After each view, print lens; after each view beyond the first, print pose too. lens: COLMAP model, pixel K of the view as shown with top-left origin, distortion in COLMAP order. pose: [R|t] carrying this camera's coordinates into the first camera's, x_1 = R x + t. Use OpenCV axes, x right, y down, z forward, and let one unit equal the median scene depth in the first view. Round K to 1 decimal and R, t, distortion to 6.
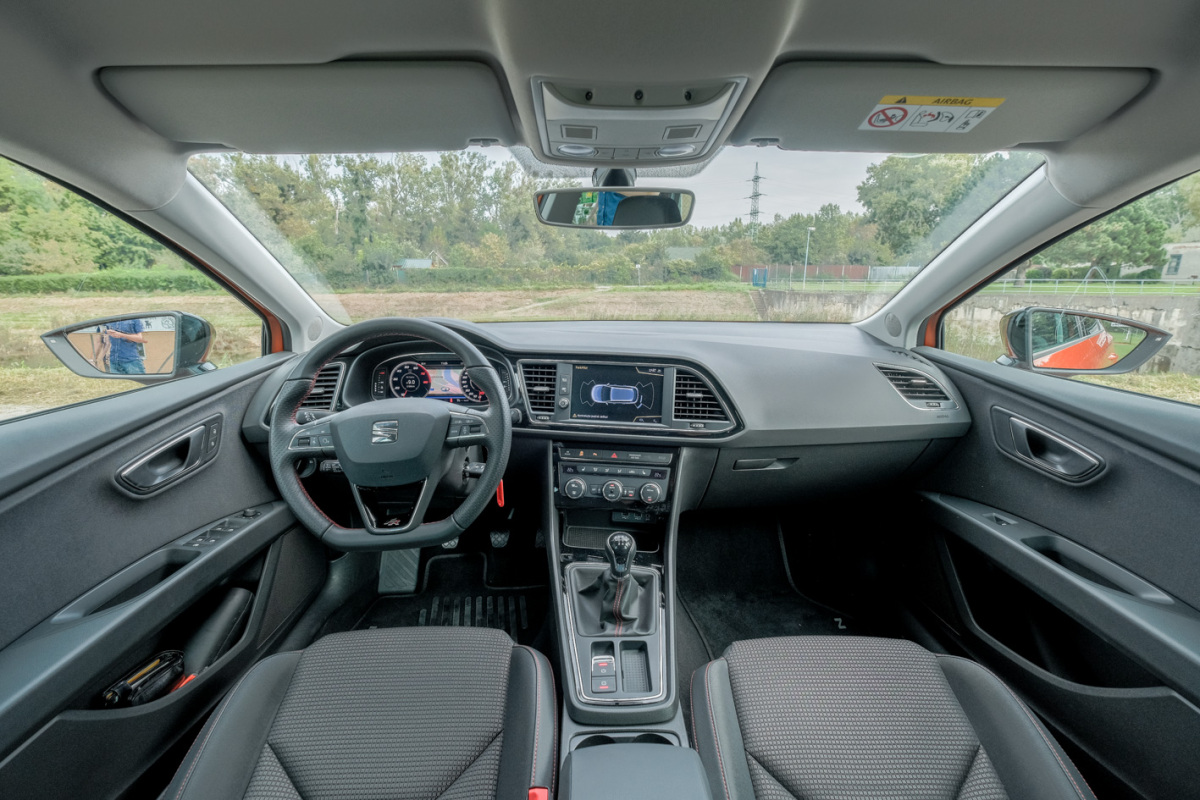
lens RADIAL K [[533.3, 0, 603.1], [0, 533.3, 395.9], [0, 0, 1]] dist [-0.003382, -0.000579]
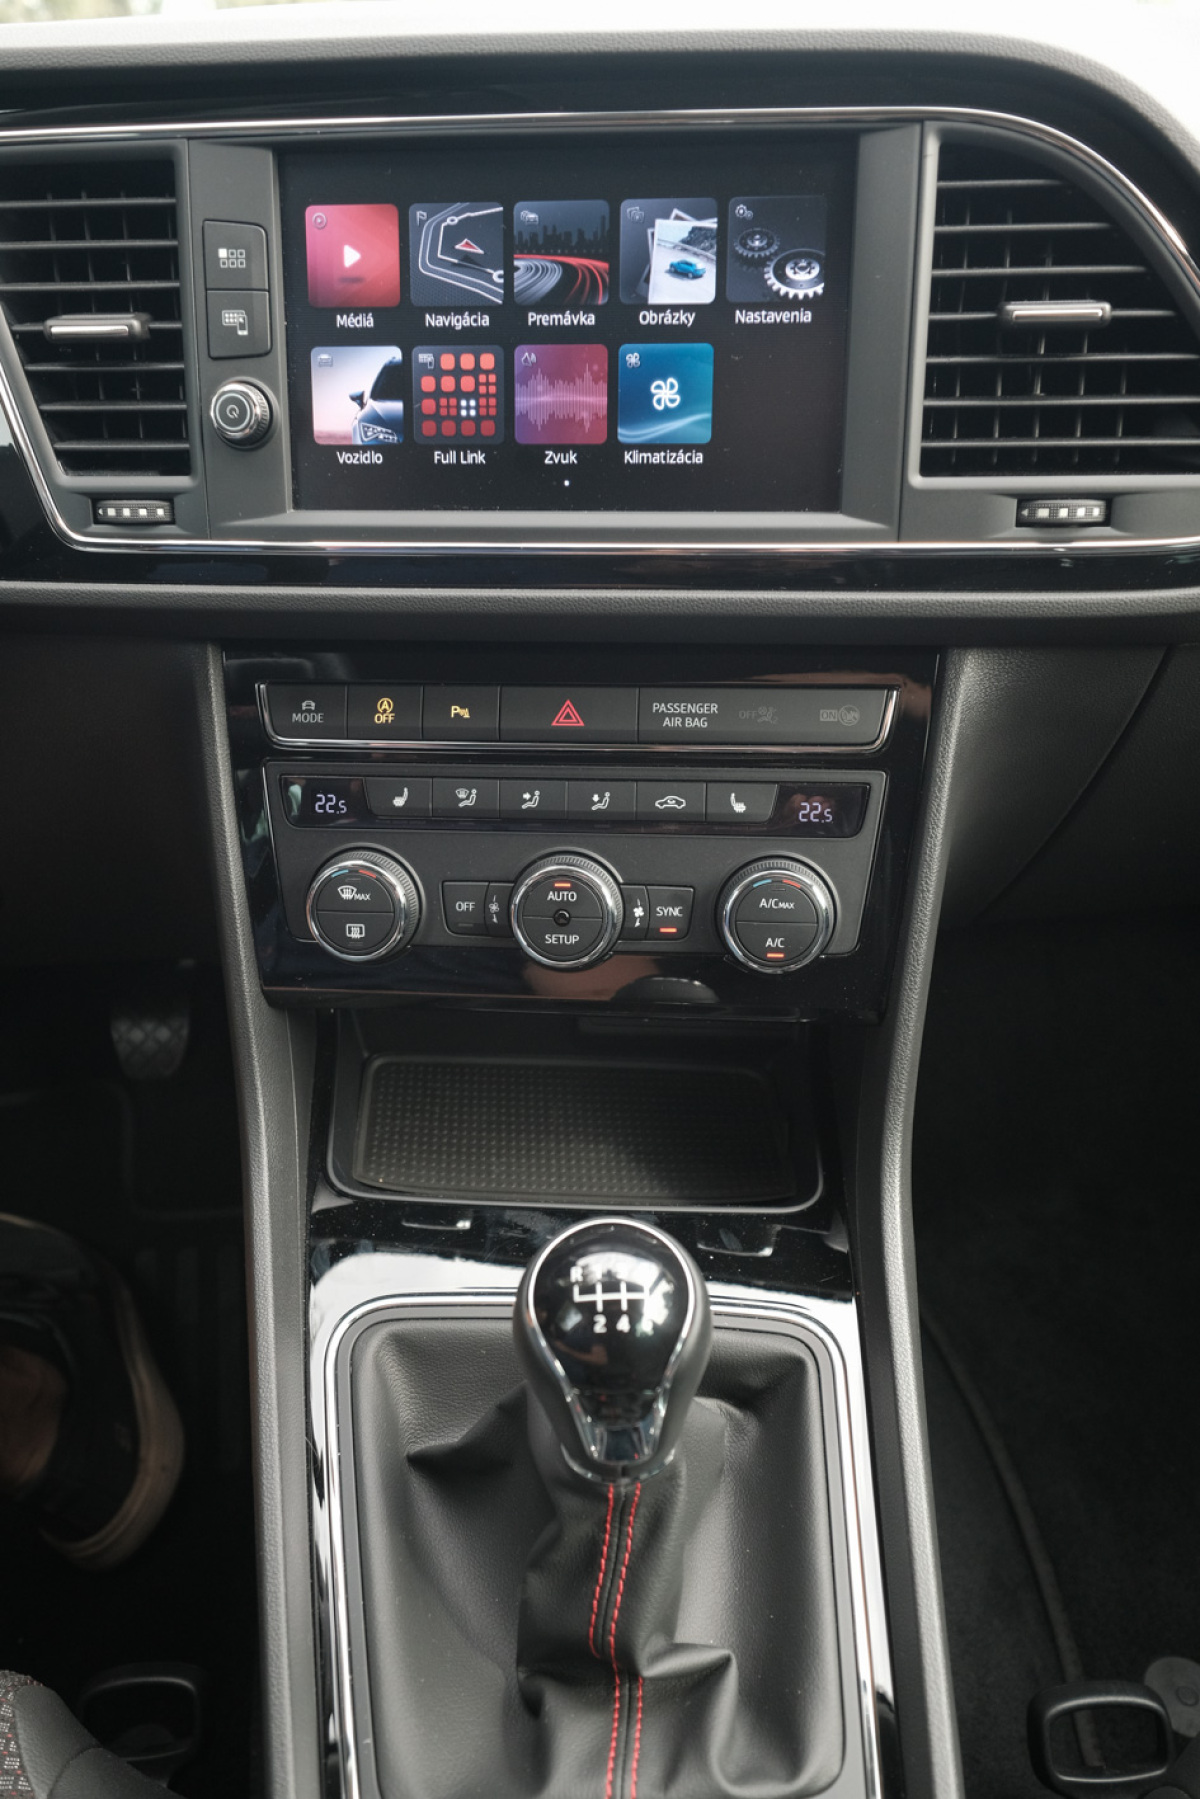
lens RADIAL K [[1319.6, 0, 586.6], [0, 1319.6, 898.6], [0, 0, 1]] dist [0.009553, -0.006197]
pose [[0.998861, -0.045939, -0.012877, 0.030073], [0.047703, 0.957175, 0.285552, 0.045698], [-0.000793, -0.285841, 0.958277, 0.567266]]
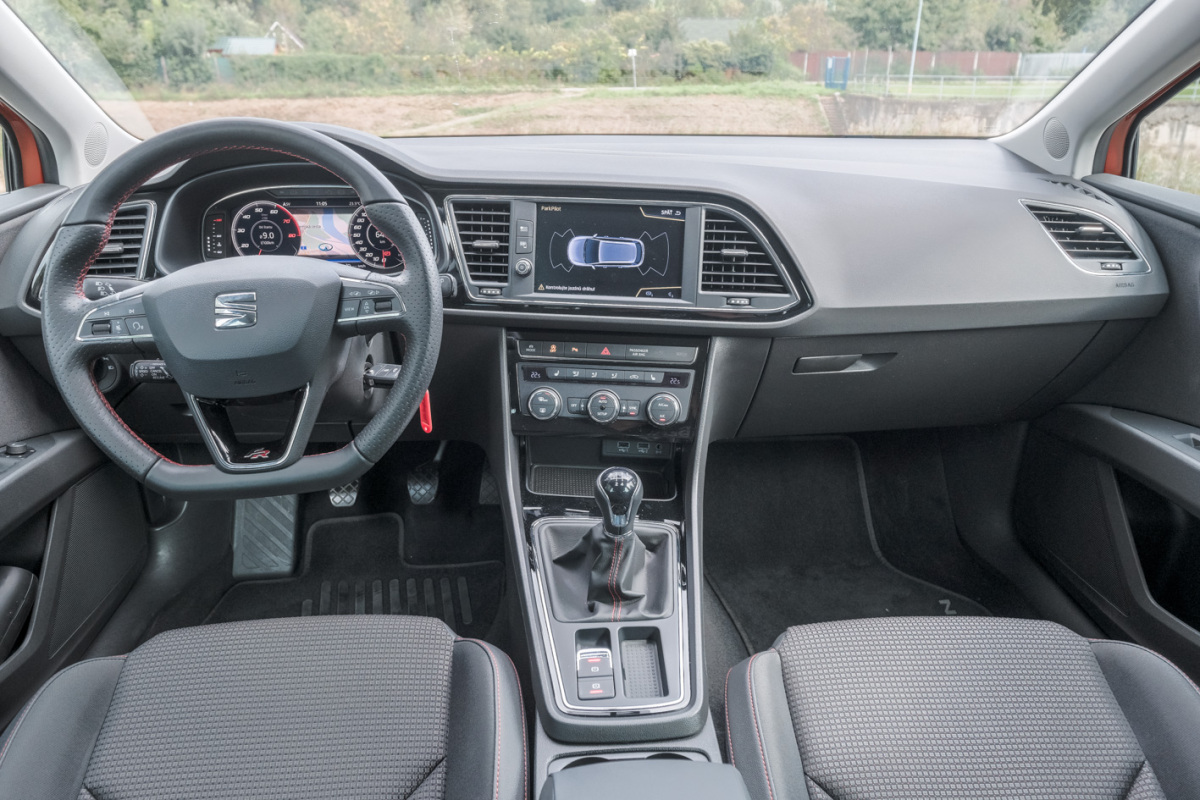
lens RADIAL K [[870.7, 0, 608.2], [0, 870.7, 403.1], [0, 0, 1]] dist [0.002845, 0.007298]
pose [[0.999219, -0.012499, 0.037494, -0.015471], [0.007102, 0.990018, 0.140764, 0.028172], [-0.038879, -0.140387, 0.989333, -0.019932]]
